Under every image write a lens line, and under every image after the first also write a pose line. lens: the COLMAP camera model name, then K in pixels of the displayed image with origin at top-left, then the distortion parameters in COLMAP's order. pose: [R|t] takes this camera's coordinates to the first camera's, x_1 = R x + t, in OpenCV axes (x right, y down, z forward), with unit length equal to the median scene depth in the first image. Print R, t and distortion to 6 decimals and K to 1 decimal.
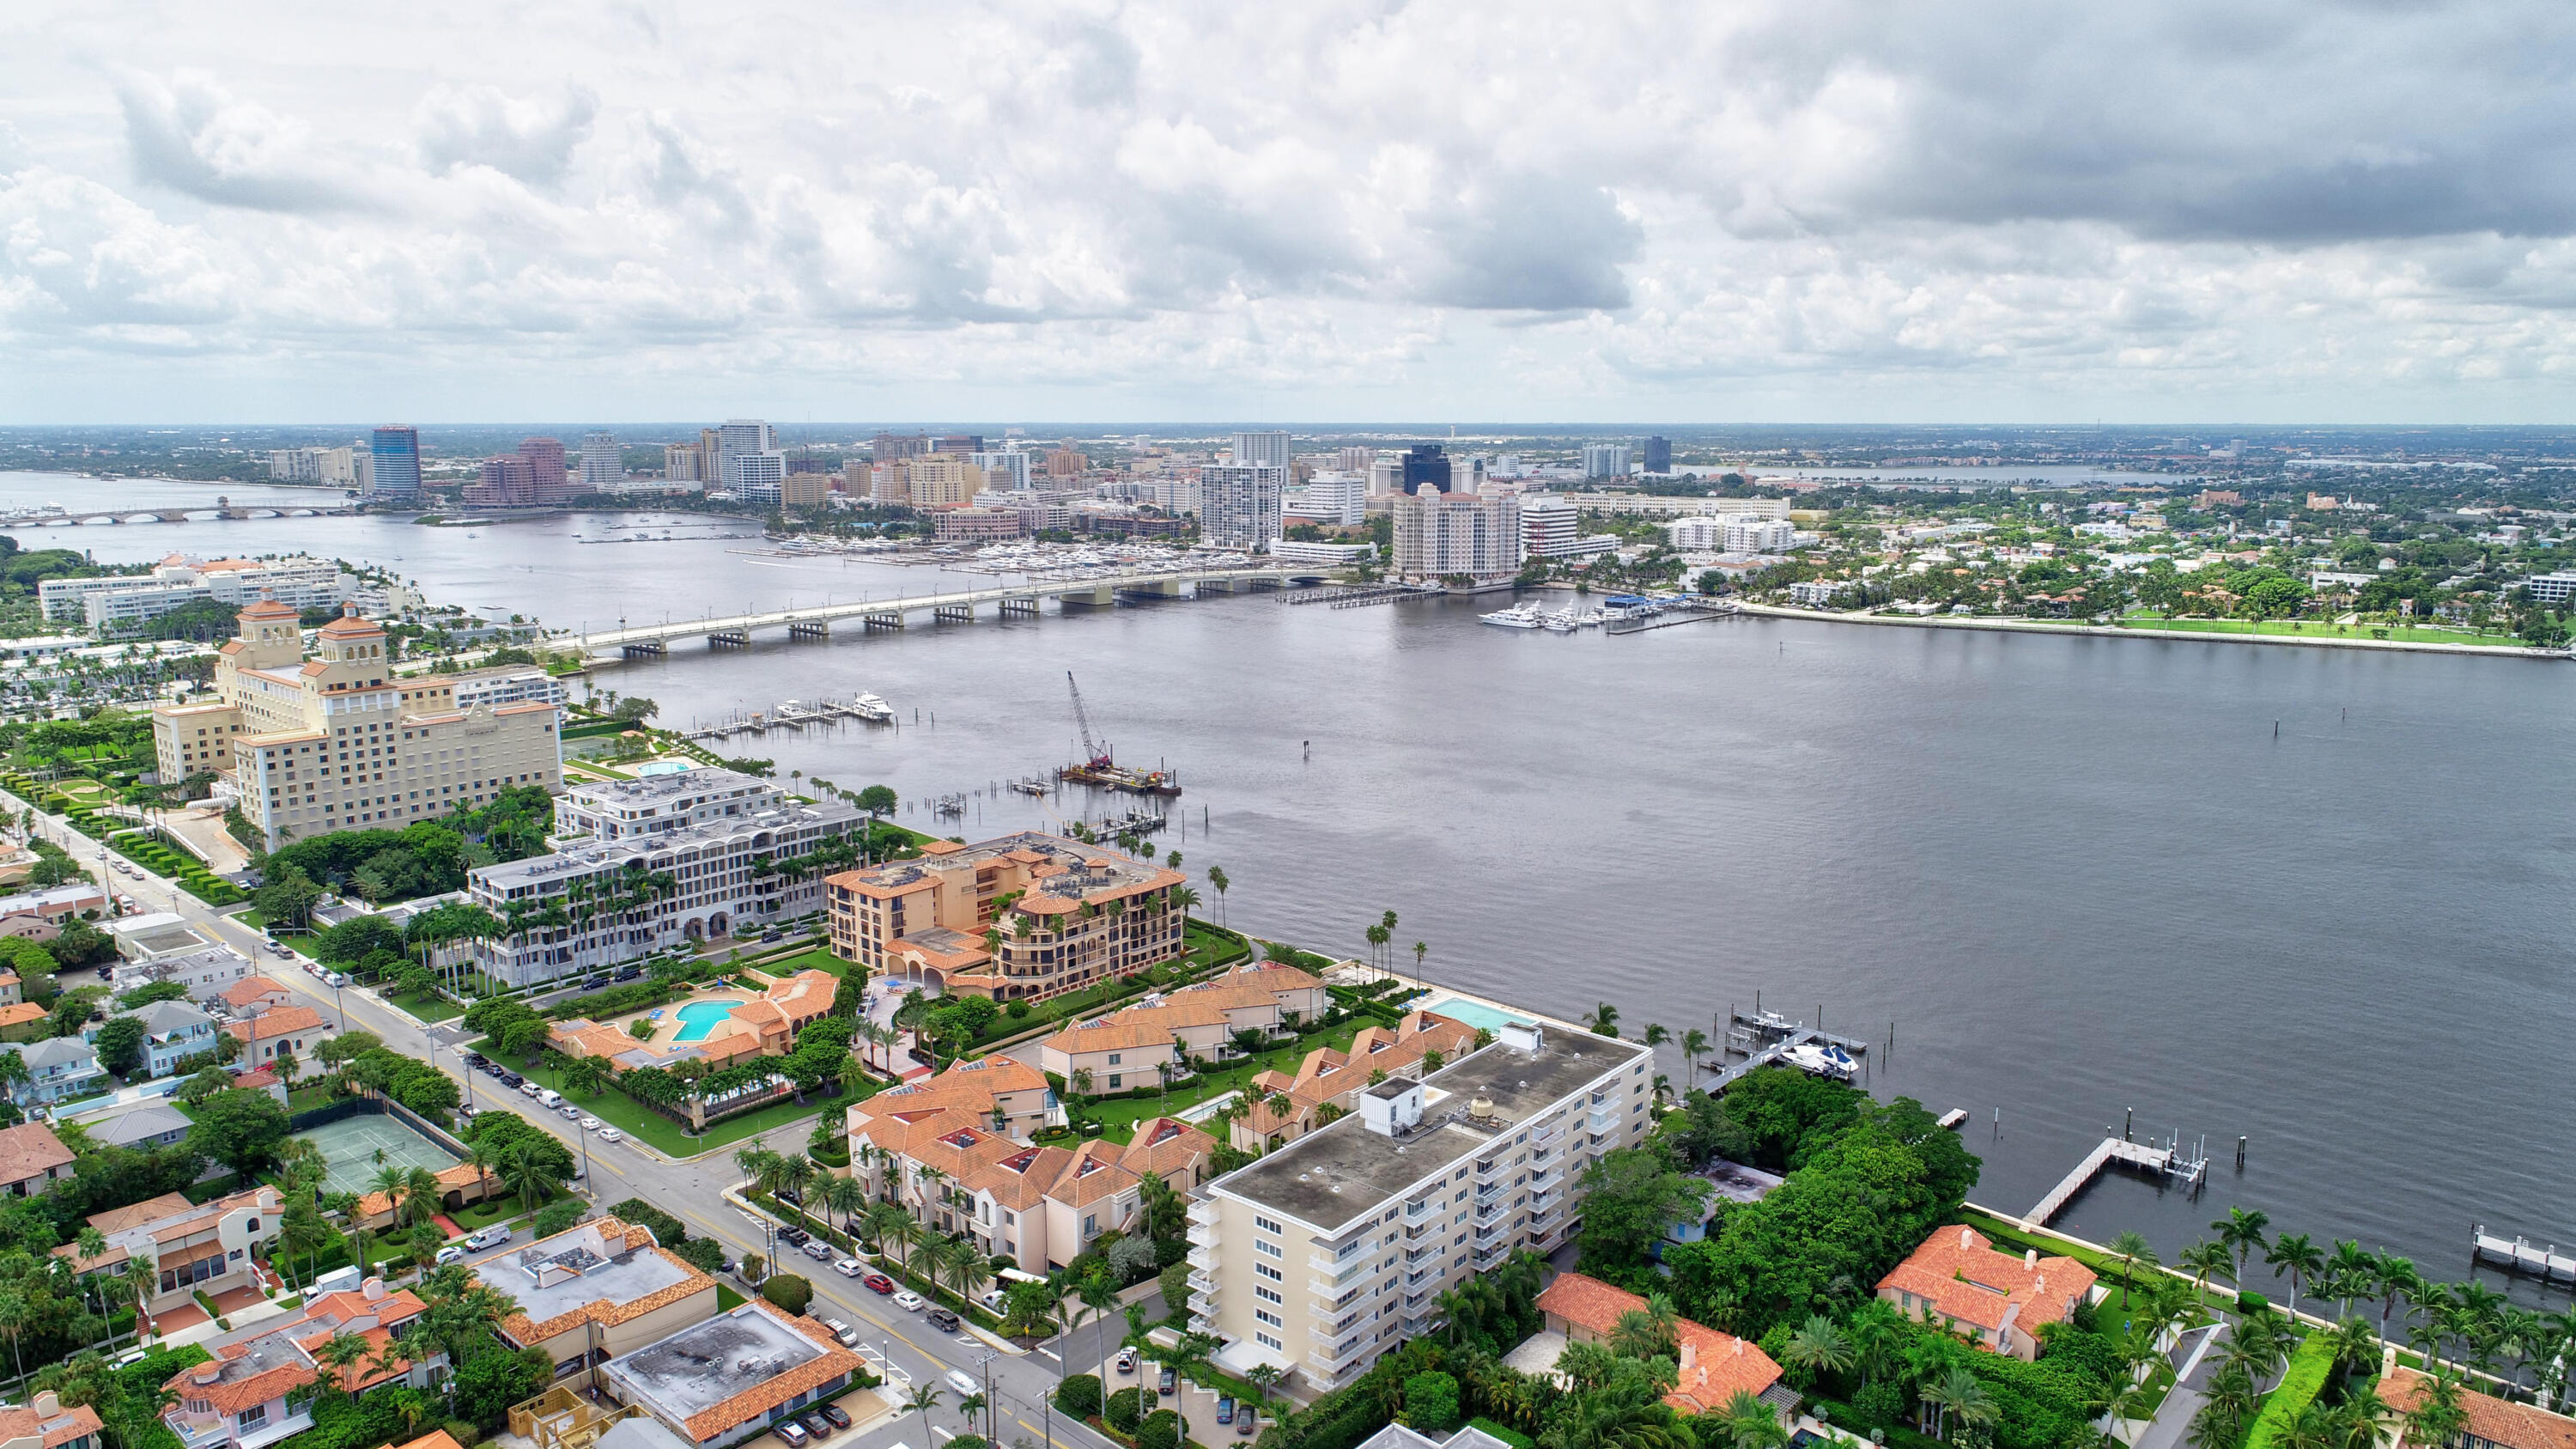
lens RADIAL K [[1720.6, 0, 1288.0], [0, 1720.6, 724.5], [0, 0, 1]] dist [0.000378, -0.005281]
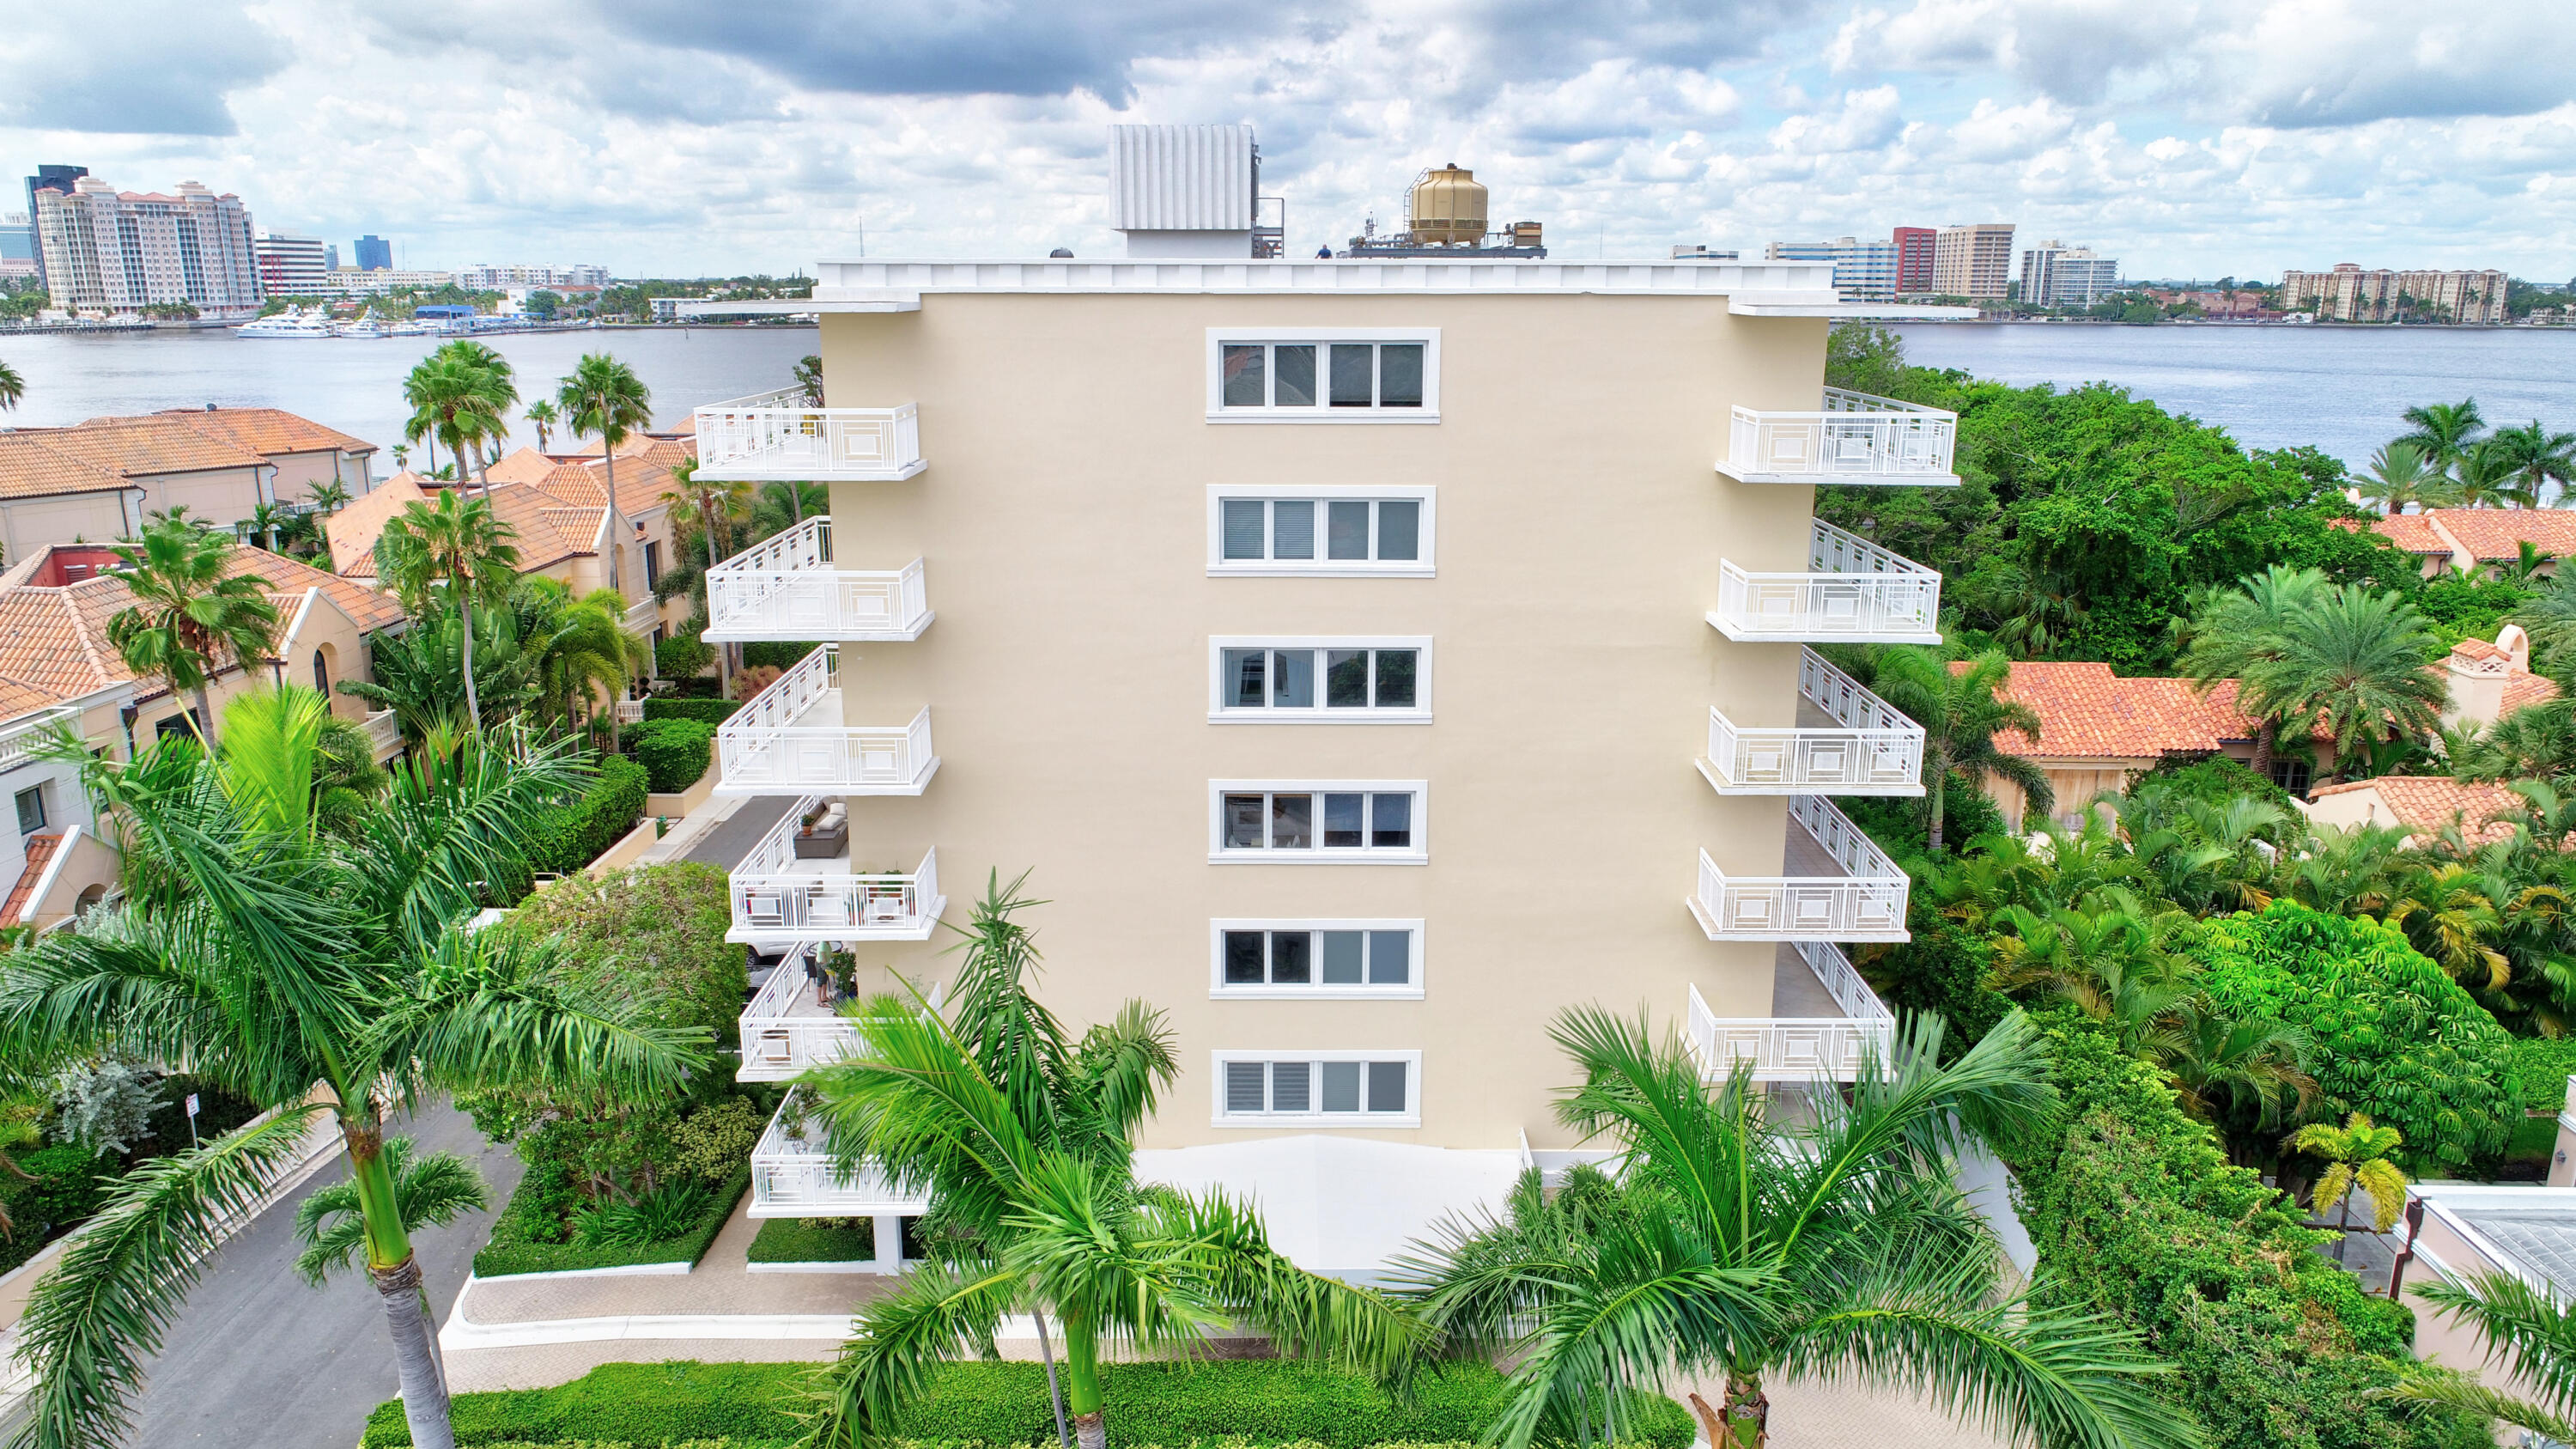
lens RADIAL K [[1728.8, 0, 1284.3], [0, 1728.8, 712.8], [0, 0, 1]] dist [-0.006055, -0.000357]
pose [[0.763346, -0.155206, 0.627068, -0.045989], [0.112153, 0.987808, 0.107966, 0.115719], [-0.636180, -0.012088, 0.771446, 0.333013]]
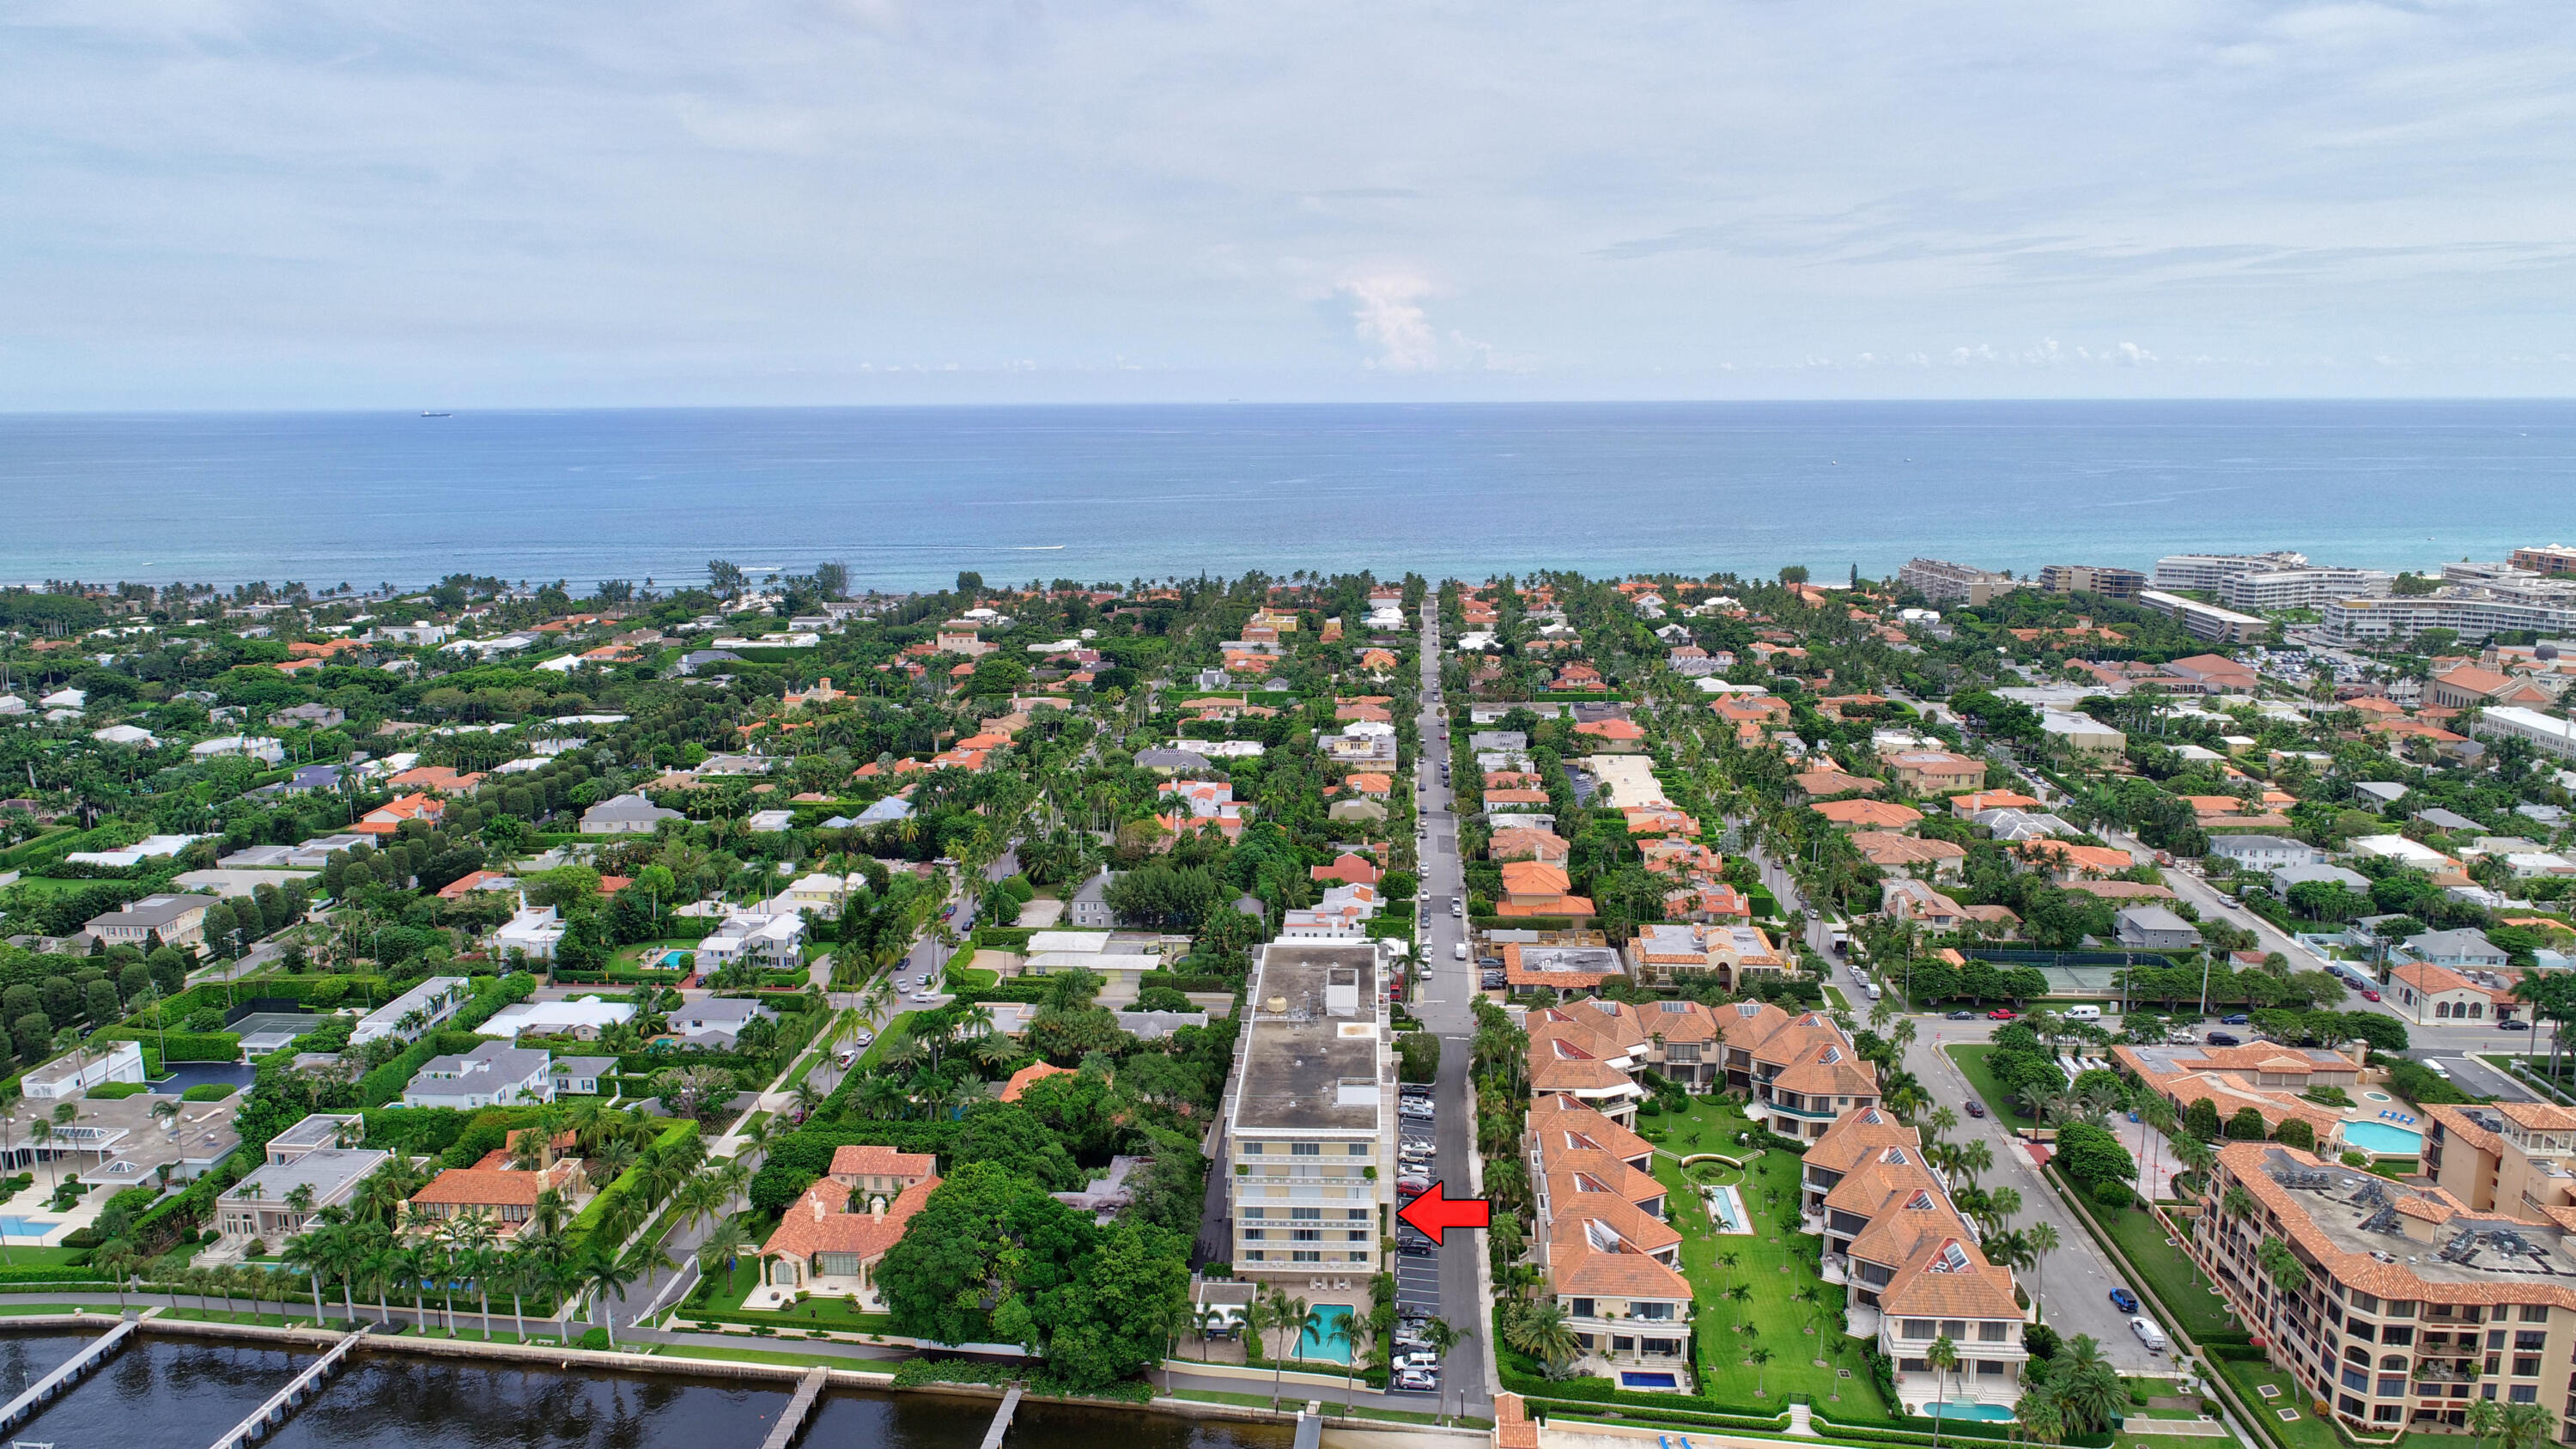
lens RADIAL K [[1720.6, 0, 1288.0], [0, 1720.6, 724.5], [0, 0, 1]] dist [0.000378, -0.005281]
pose [[-0.794775, 0.120986, -0.594723, 0.325214], [-0.101641, 0.939554, 0.326966, -0.139411], [0.598333, 0.320313, -0.734437, 0.756863]]
